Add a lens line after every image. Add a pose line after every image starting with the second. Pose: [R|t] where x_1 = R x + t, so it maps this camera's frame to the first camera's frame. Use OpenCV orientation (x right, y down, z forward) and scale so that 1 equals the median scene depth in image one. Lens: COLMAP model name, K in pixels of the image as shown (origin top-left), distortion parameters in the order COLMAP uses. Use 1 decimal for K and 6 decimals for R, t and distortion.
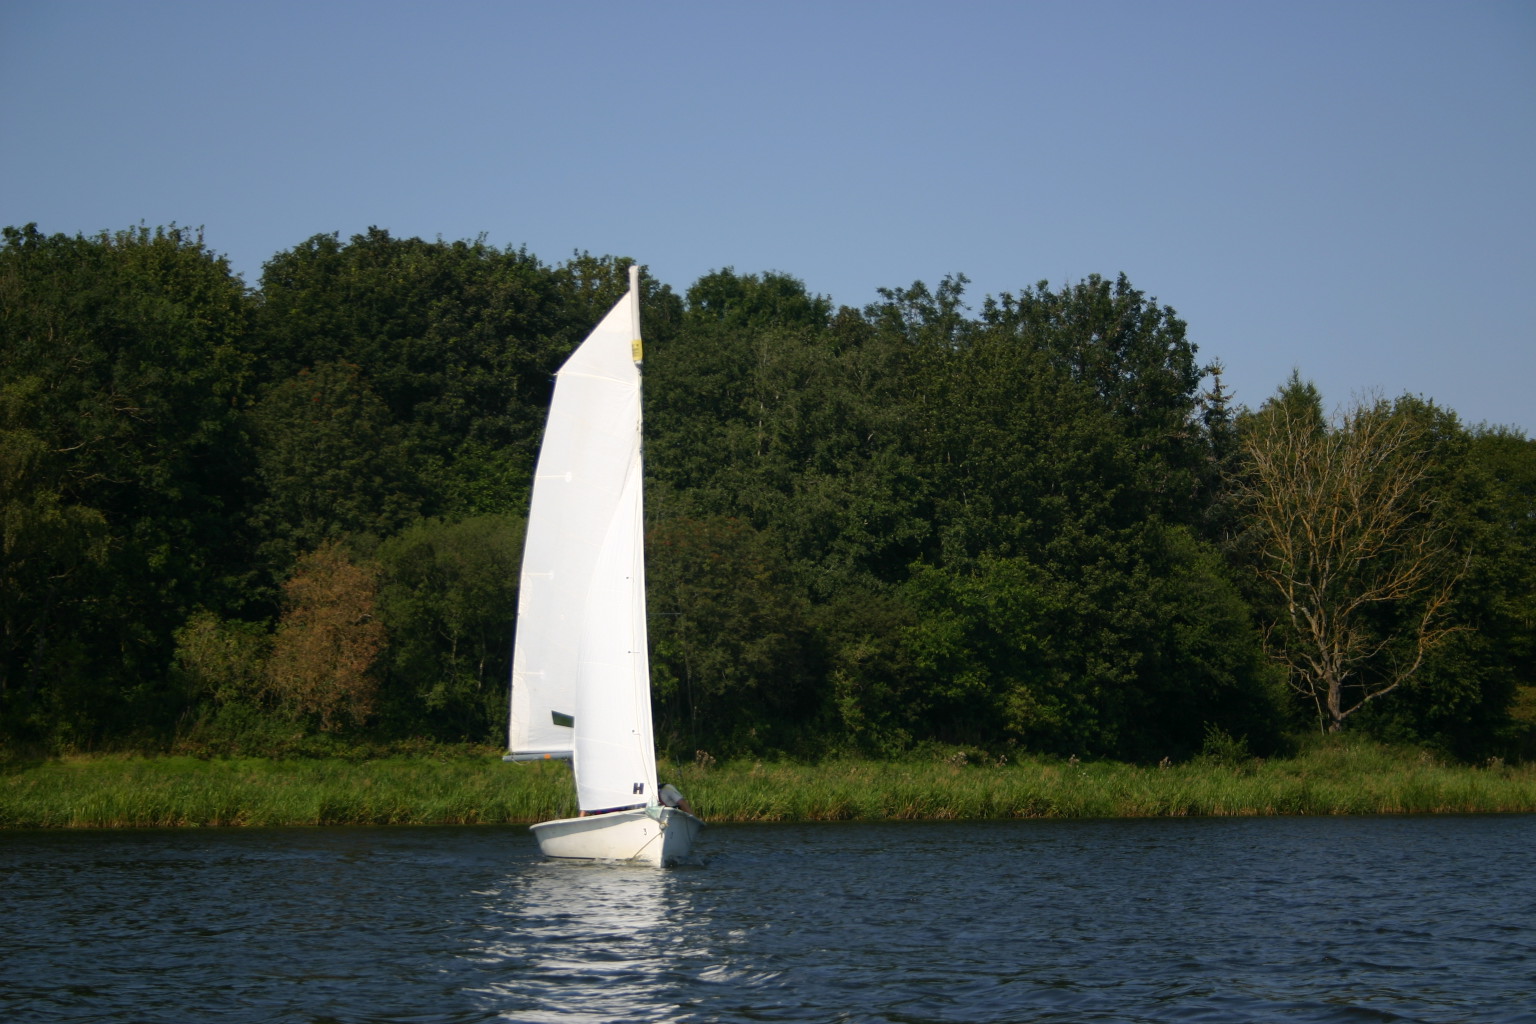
lens RADIAL K [[3632.3, 0, 767.7], [0, 3632.3, 512.2], [0, 0, 1]] dist [-0.054492, 0.000000]
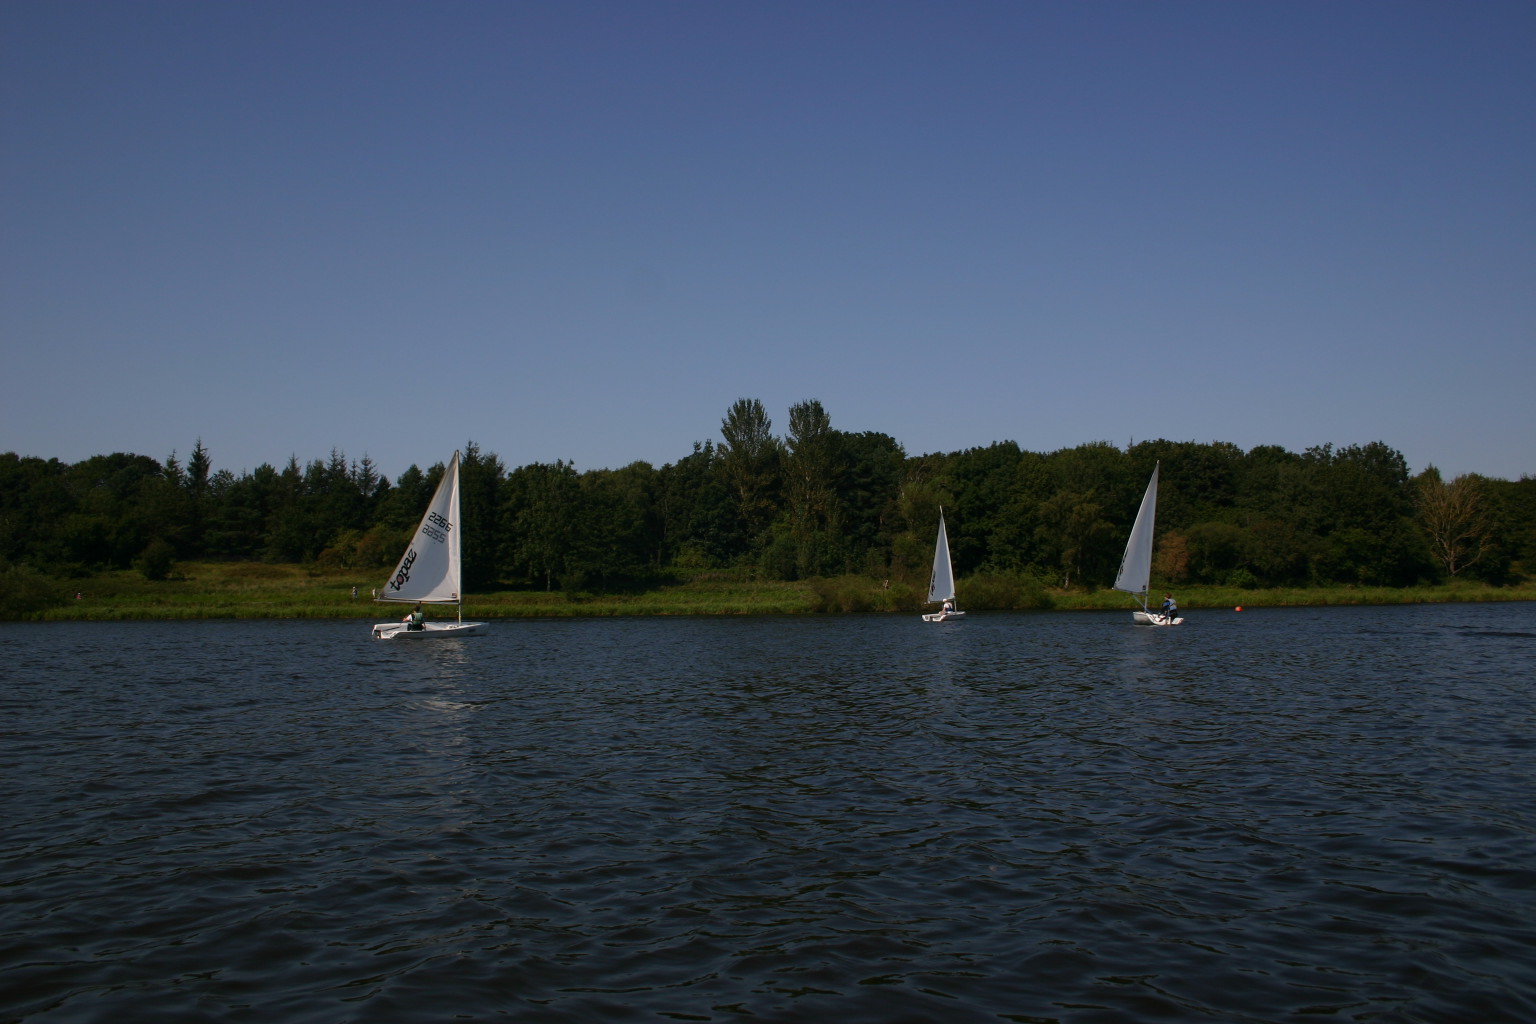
lens RADIAL K [[1485.8, 0, 768.6], [0, 1485.8, 517.0], [0, 0, 1]] dist [-0.005229, 0.000000]
pose [[0.973396, -0.024452, -0.227822, -0.156381], [0.028835, 0.999457, 0.015929, -0.037193], [0.227308, -0.022075, 0.973573, -0.503830]]
